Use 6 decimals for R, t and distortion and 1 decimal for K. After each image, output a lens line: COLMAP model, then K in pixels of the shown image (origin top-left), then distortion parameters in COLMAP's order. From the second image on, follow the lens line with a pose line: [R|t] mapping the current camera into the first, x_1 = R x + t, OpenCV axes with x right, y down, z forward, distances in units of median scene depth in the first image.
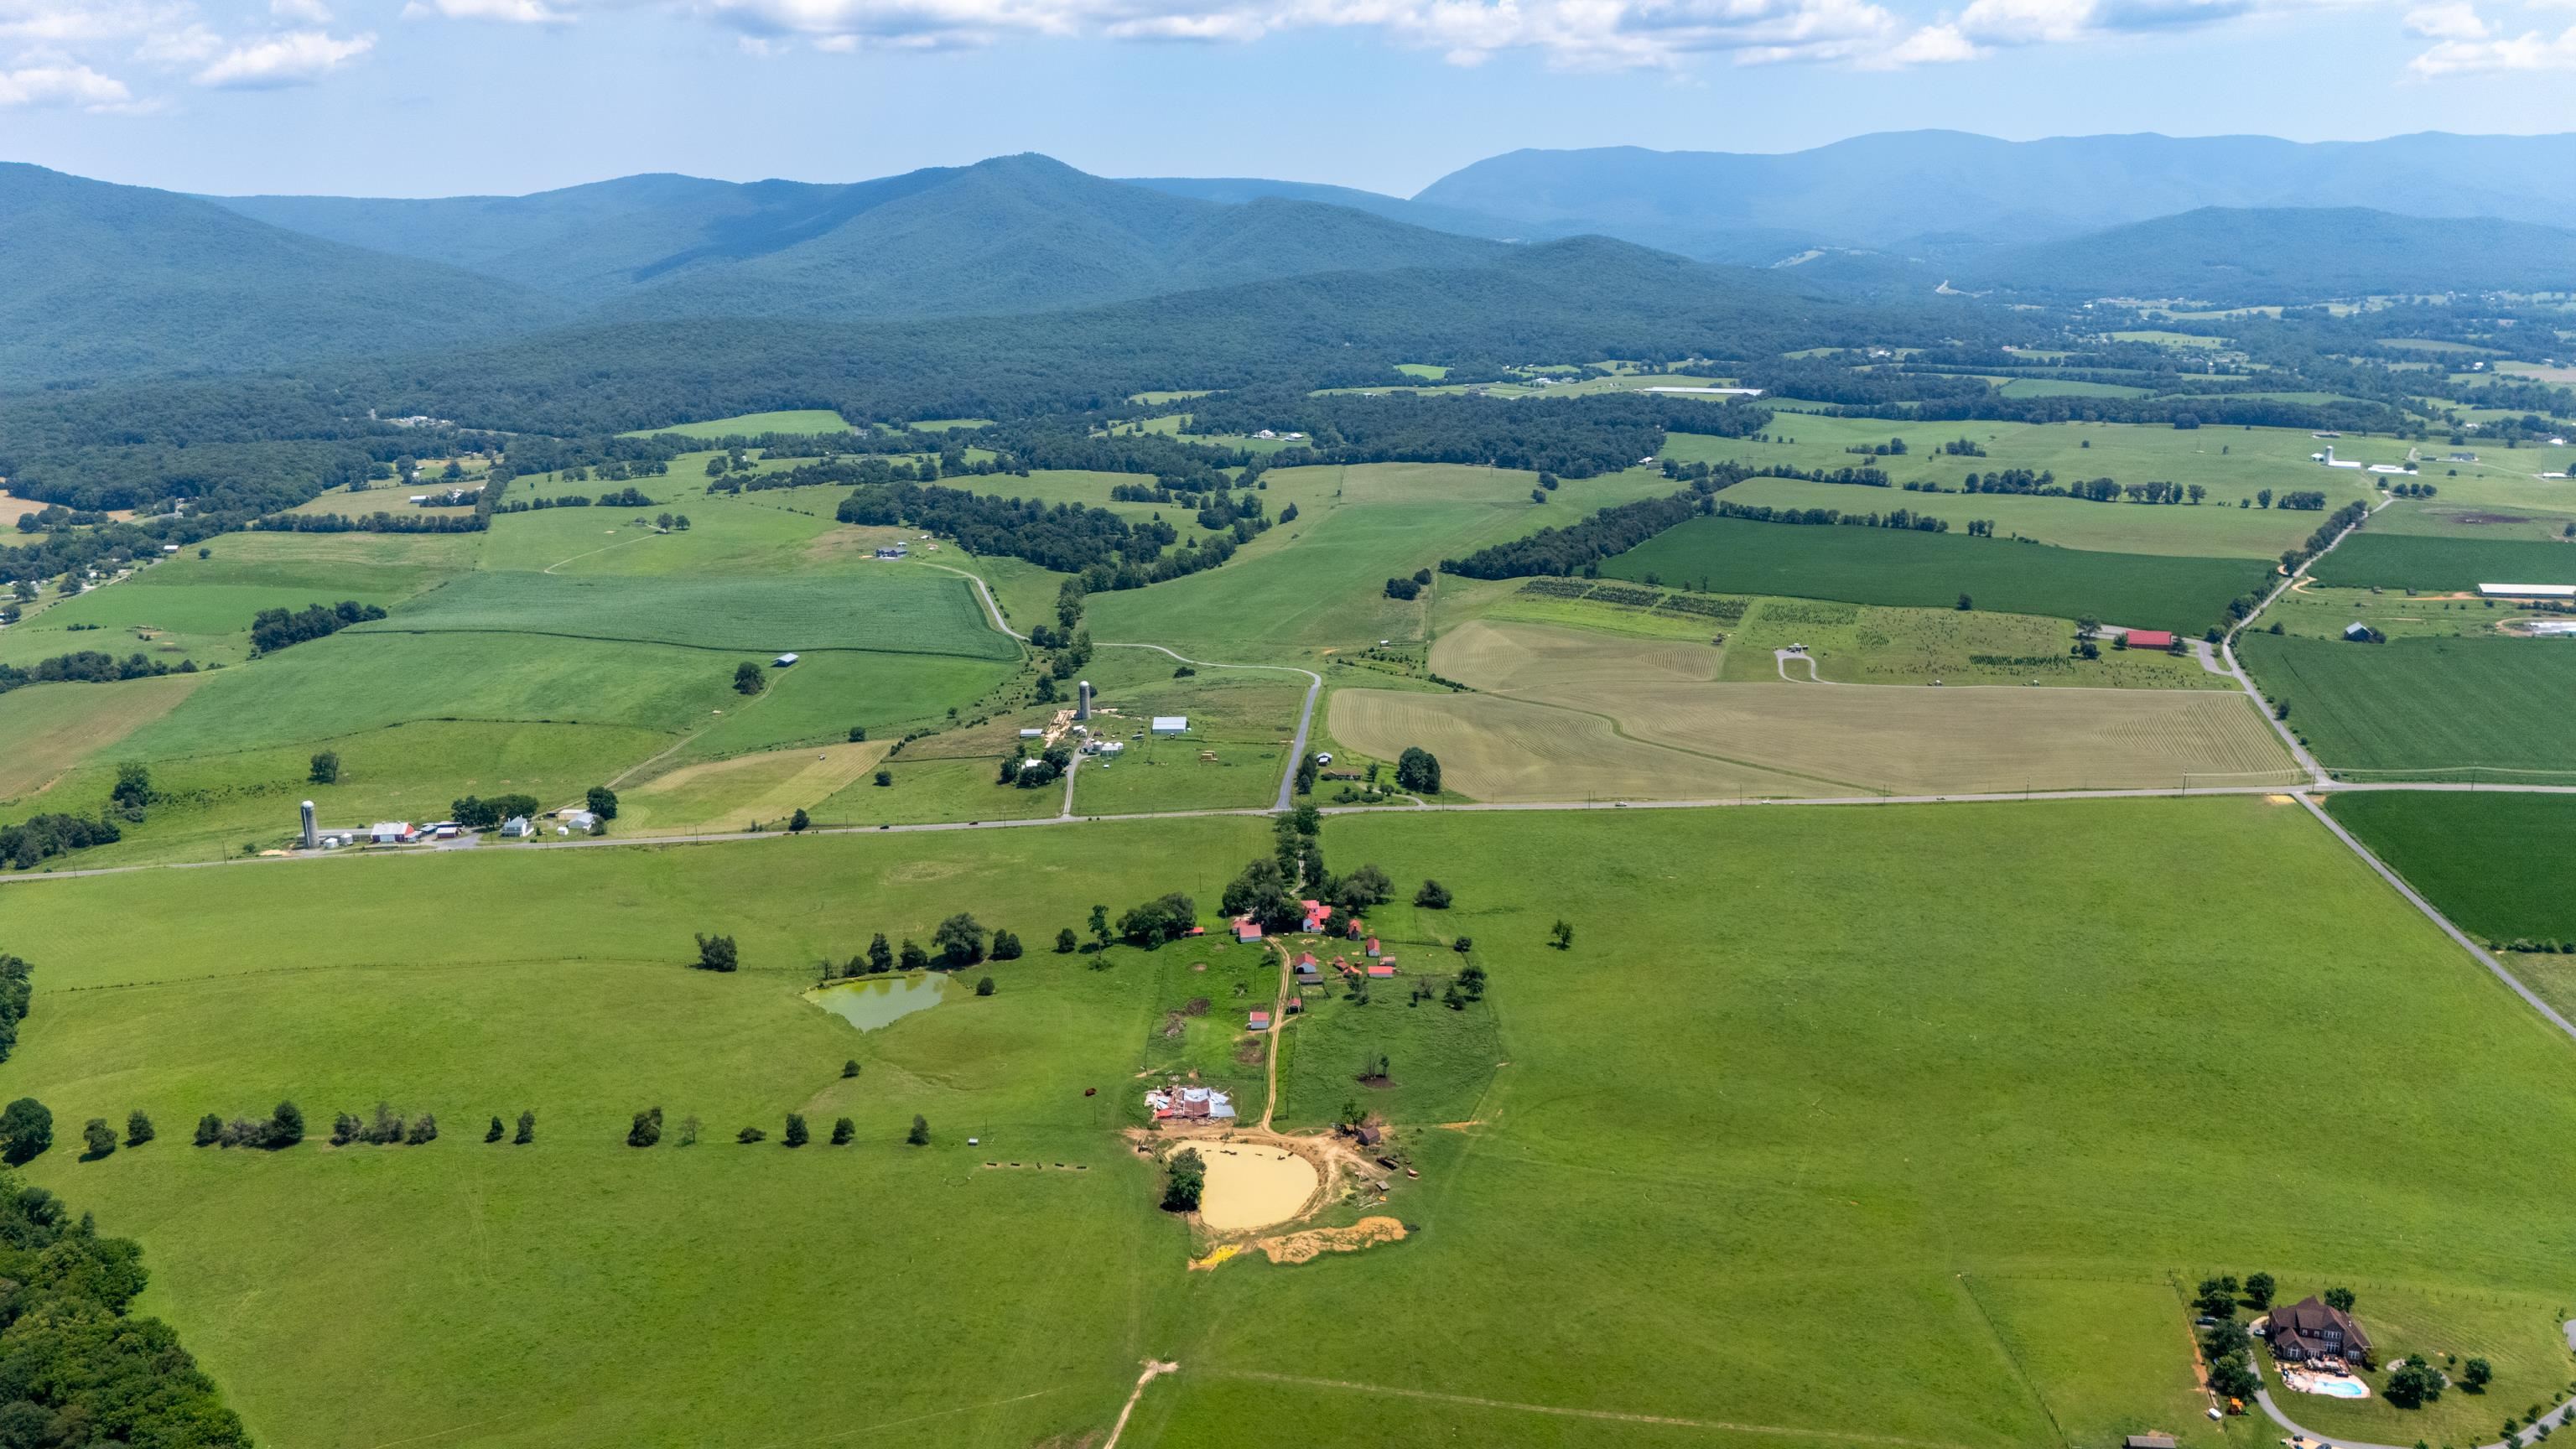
lens RADIAL K [[1900.8, 0, 1287.1], [0, 1900.8, 729.6], [0, 0, 1]] dist [0.079958, -0.088043]
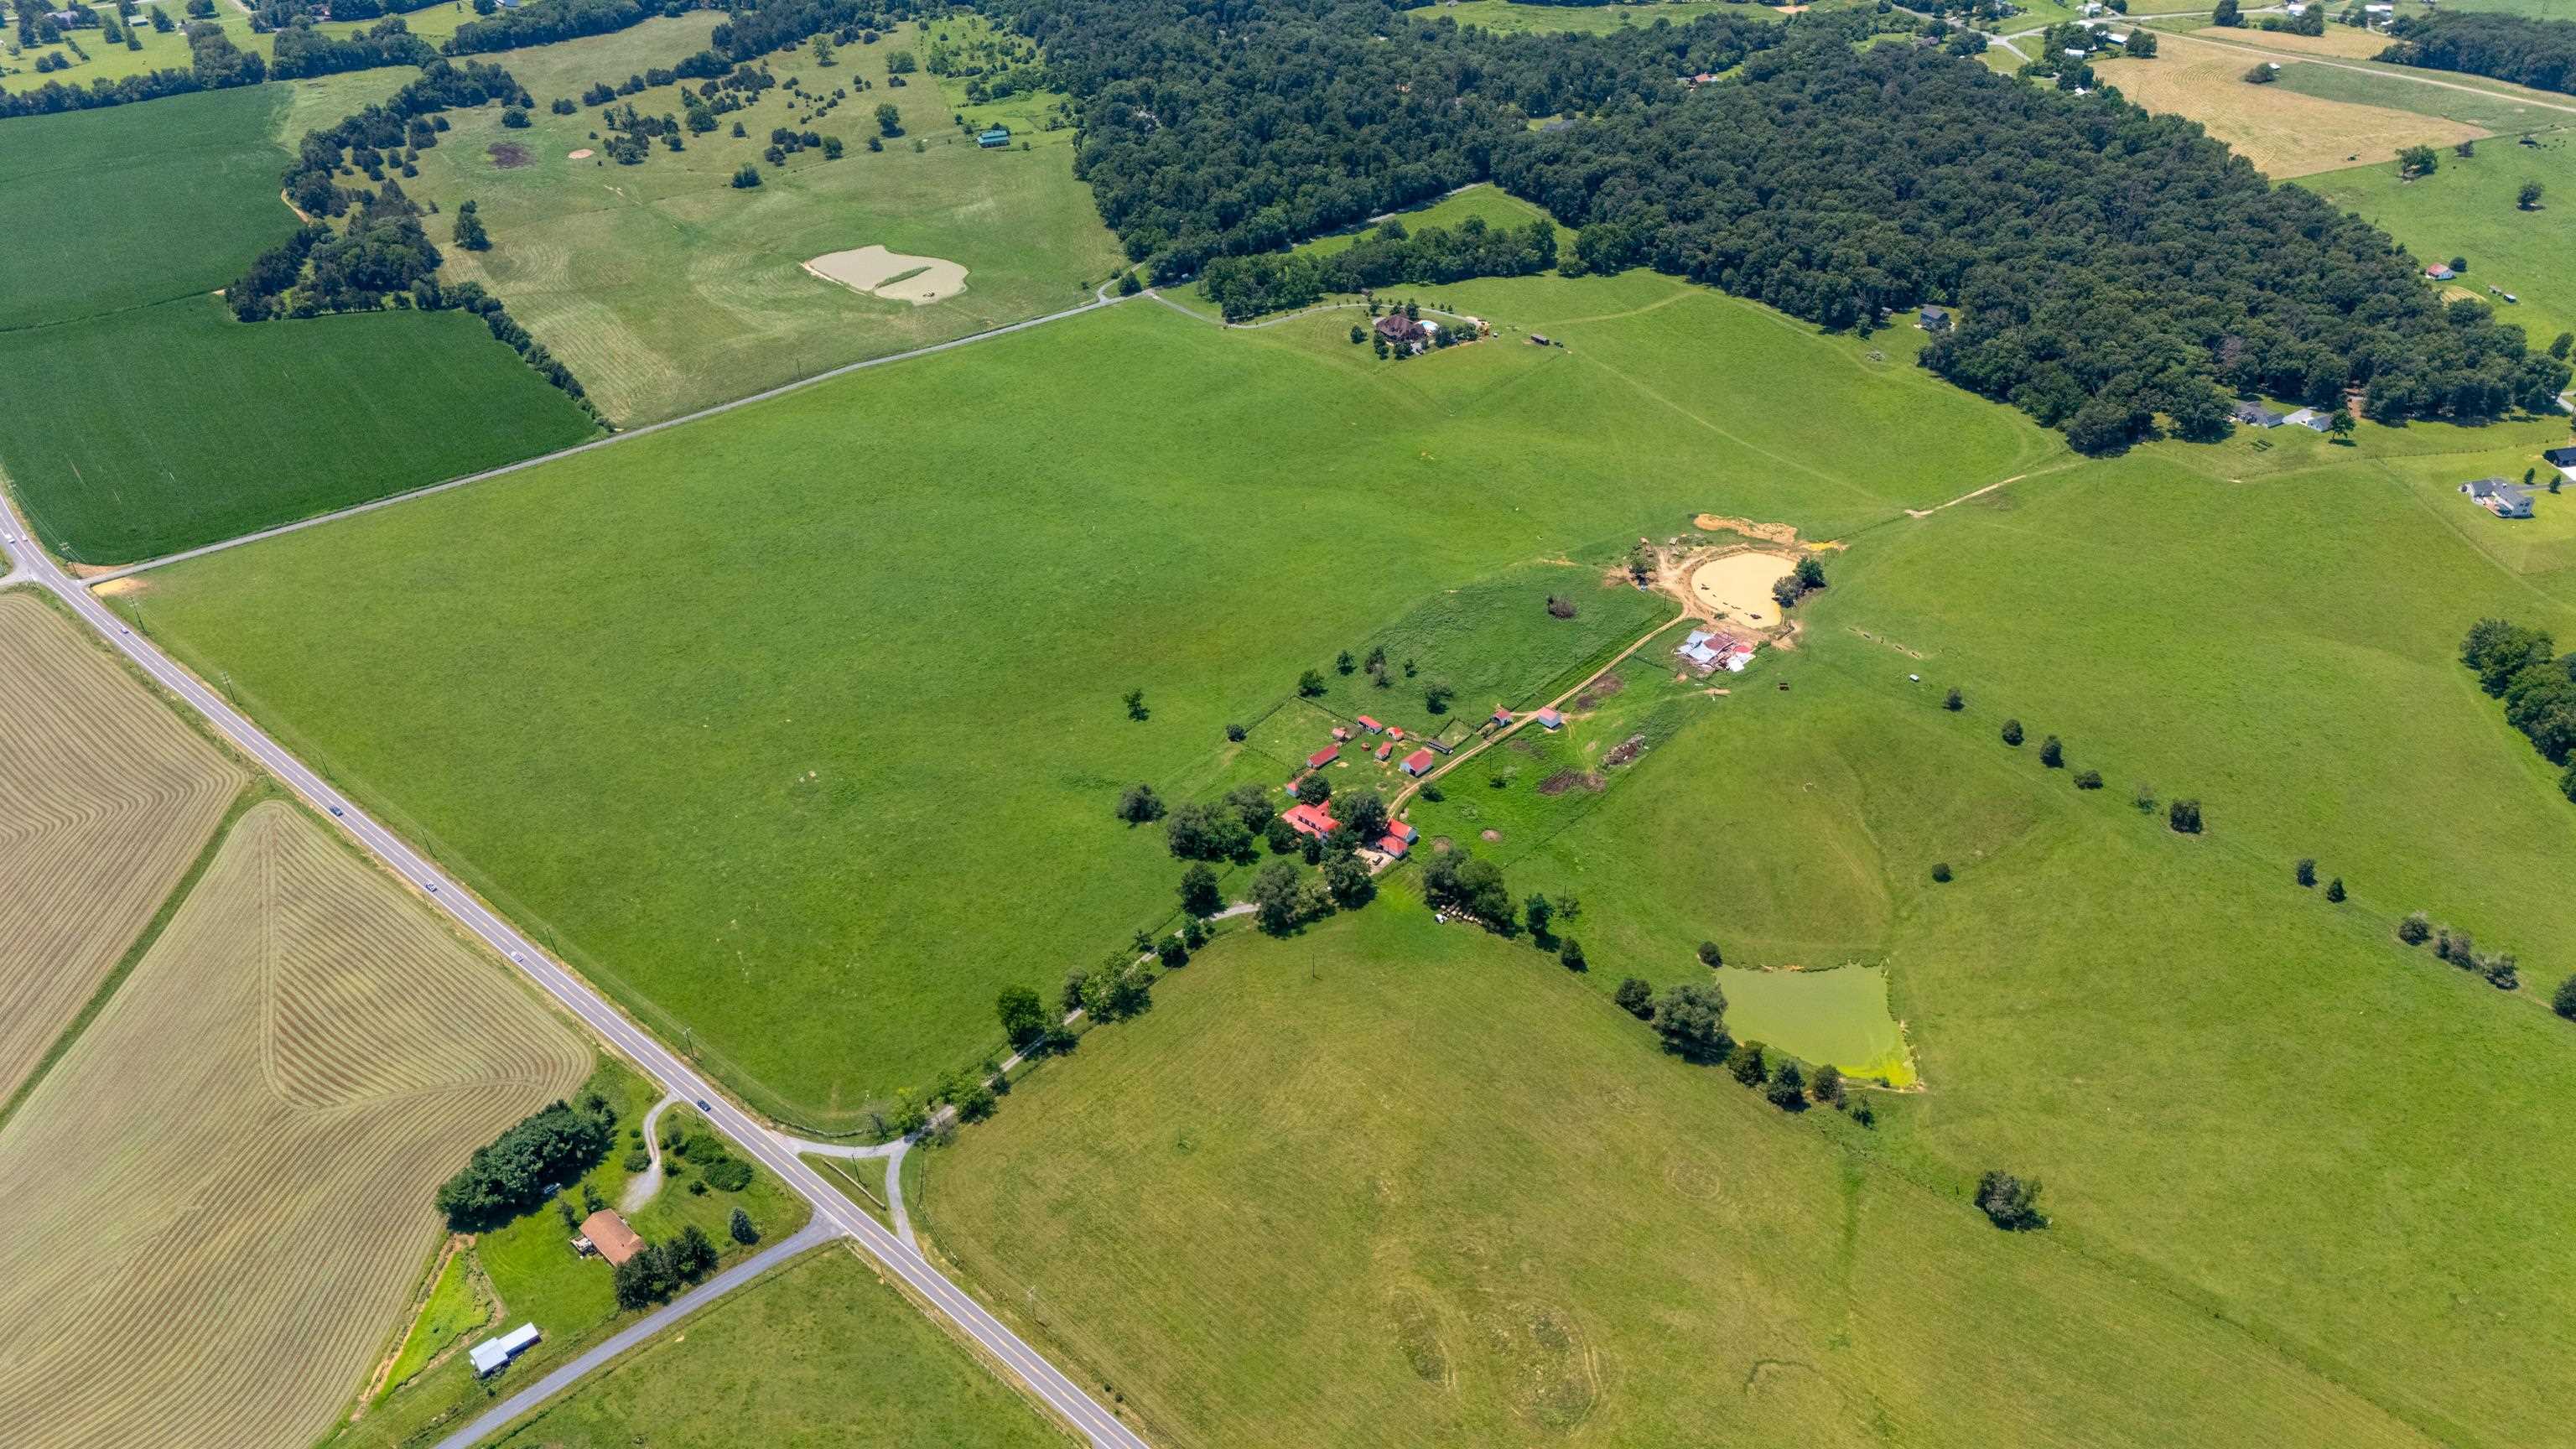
lens RADIAL K [[1900.8, 0, 1287.1], [0, 1900.8, 729.6], [0, 0, 1]] dist [0.079958, -0.088043]
pose [[-0.718081, -0.373706, 0.587115, -0.428194], [0.202250, 0.695144, 0.689833, -0.476493], [-0.665924, 0.614099, -0.423588, 1.282690]]
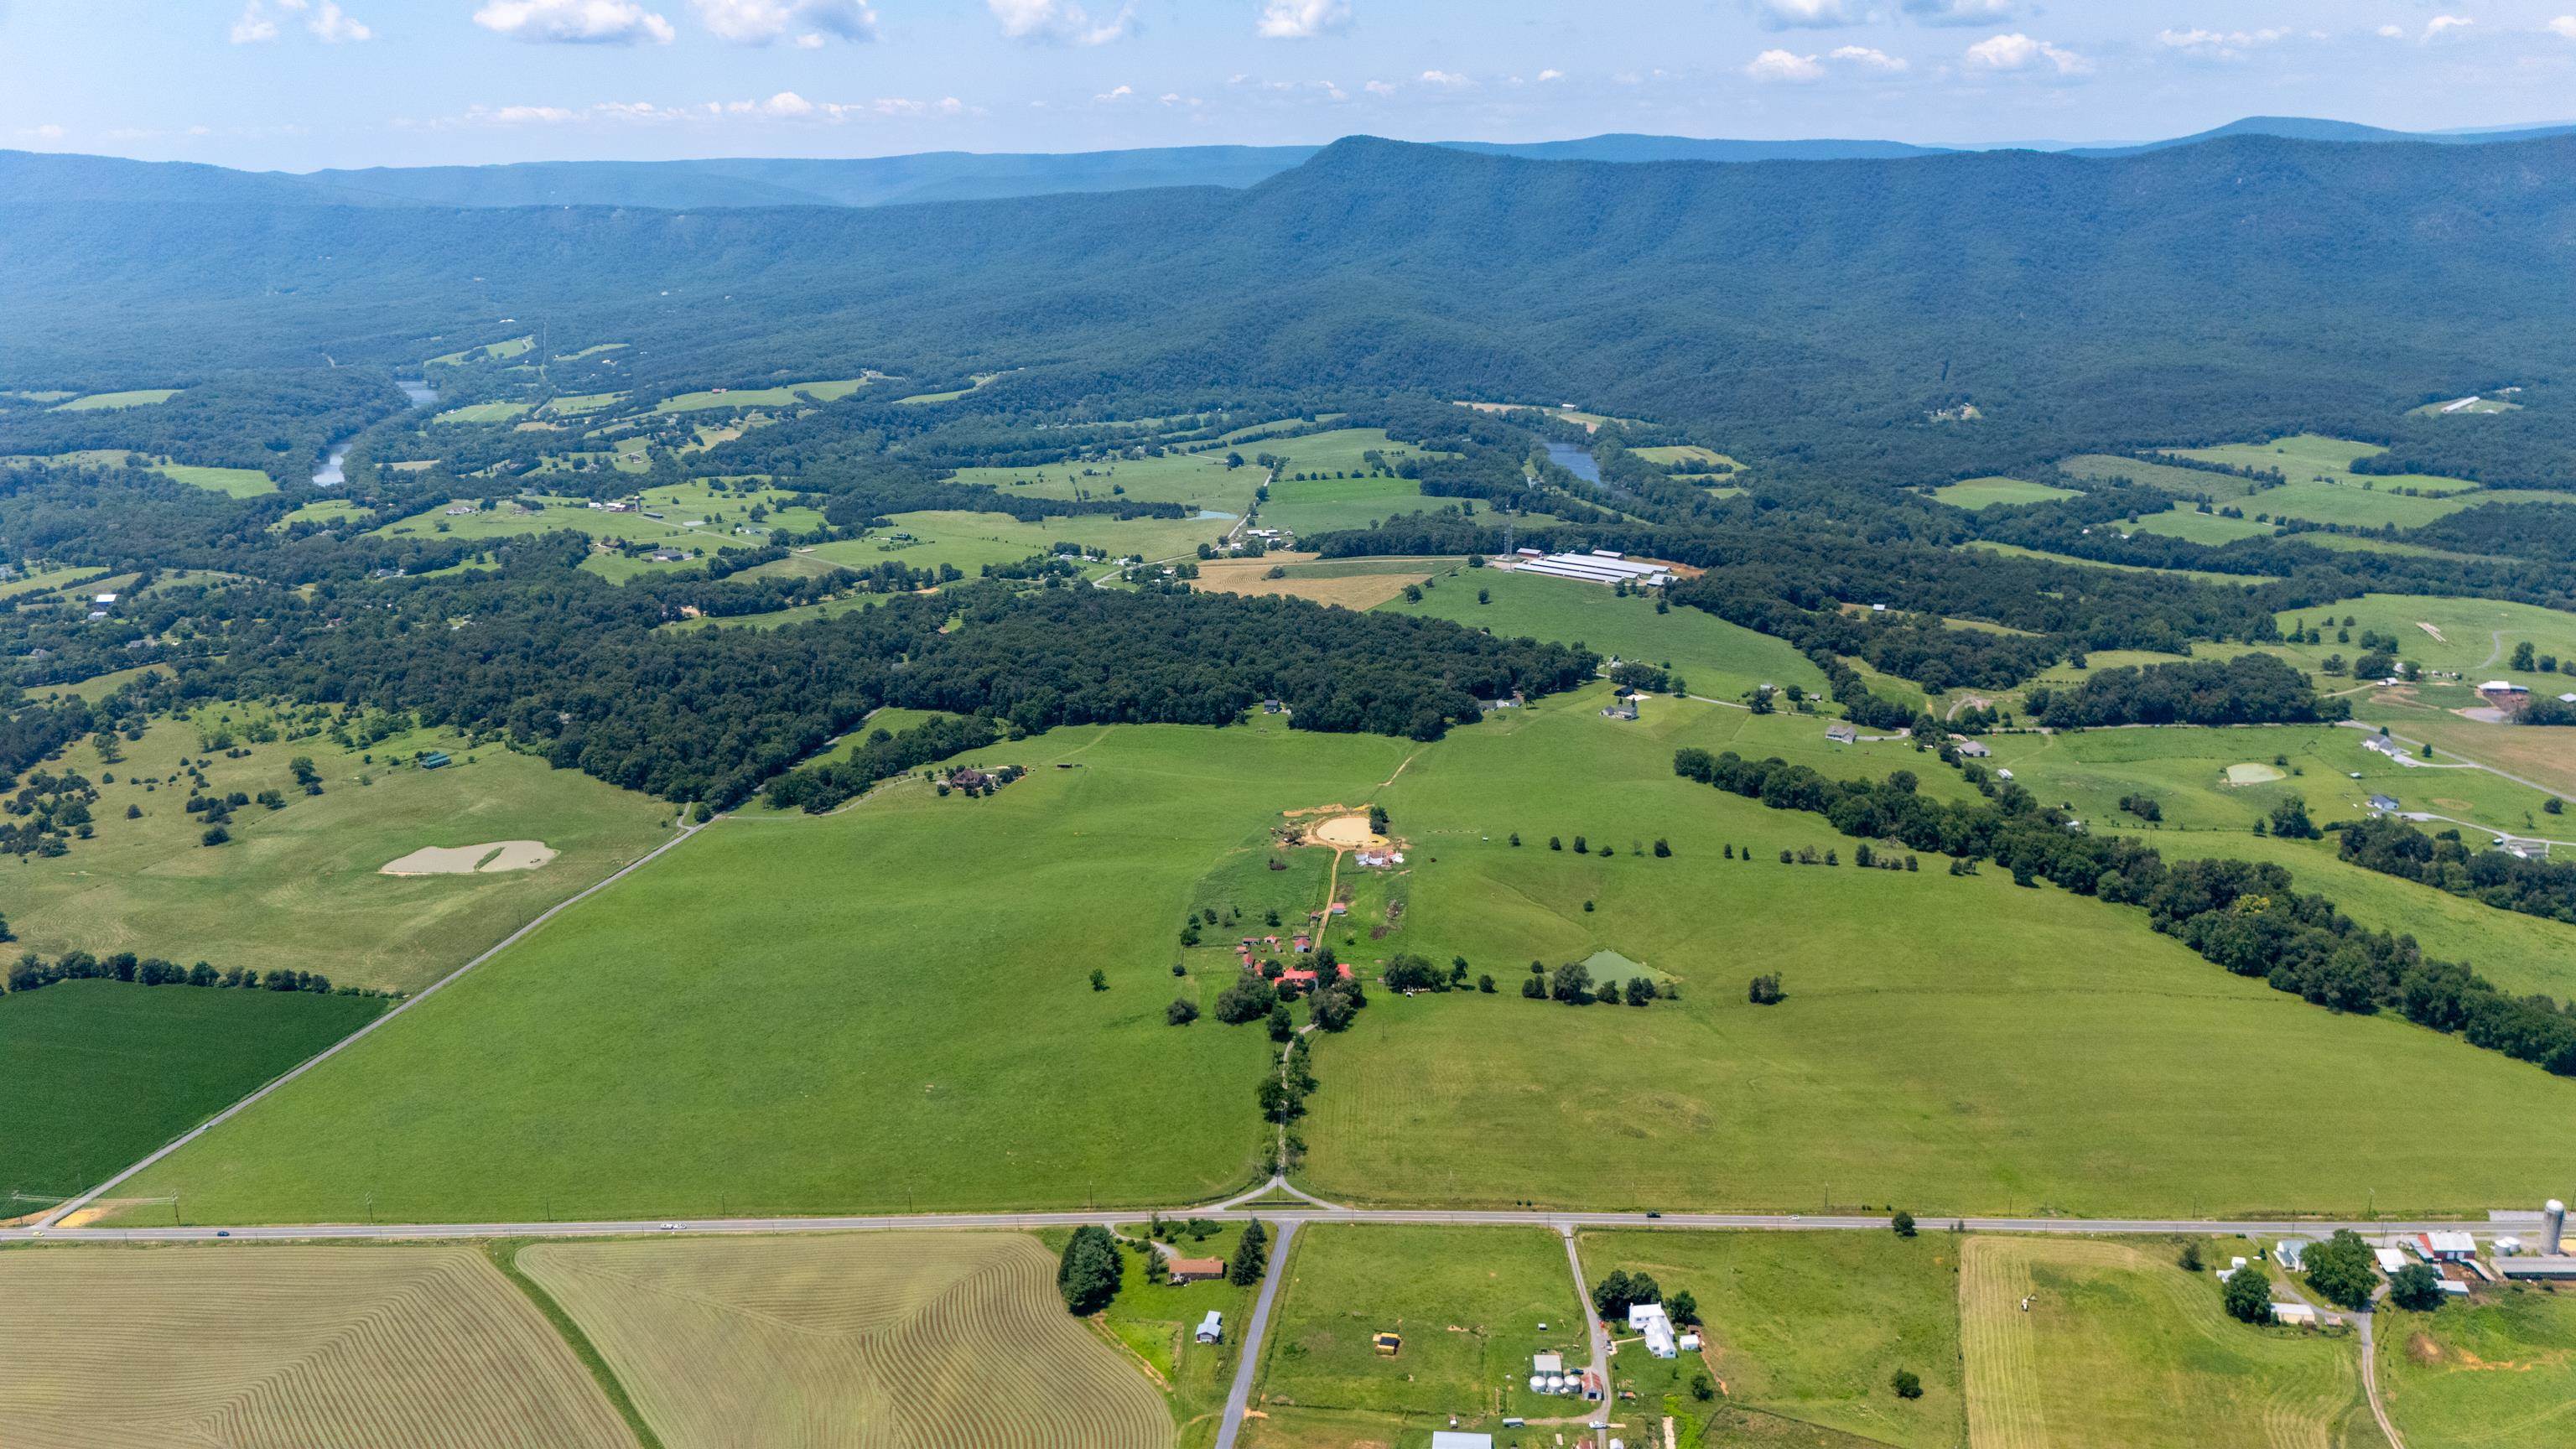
lens RADIAL K [[1900.8, 0, 1287.1], [0, 1900.8, 729.6], [0, 0, 1]] dist [0.079958, -0.088043]
pose [[-0.996792, 0.017110, 0.078180, -0.082124], [0.054717, 0.858591, 0.509733, -0.655239], [-0.058404, 0.512376, -0.856773, 1.914503]]
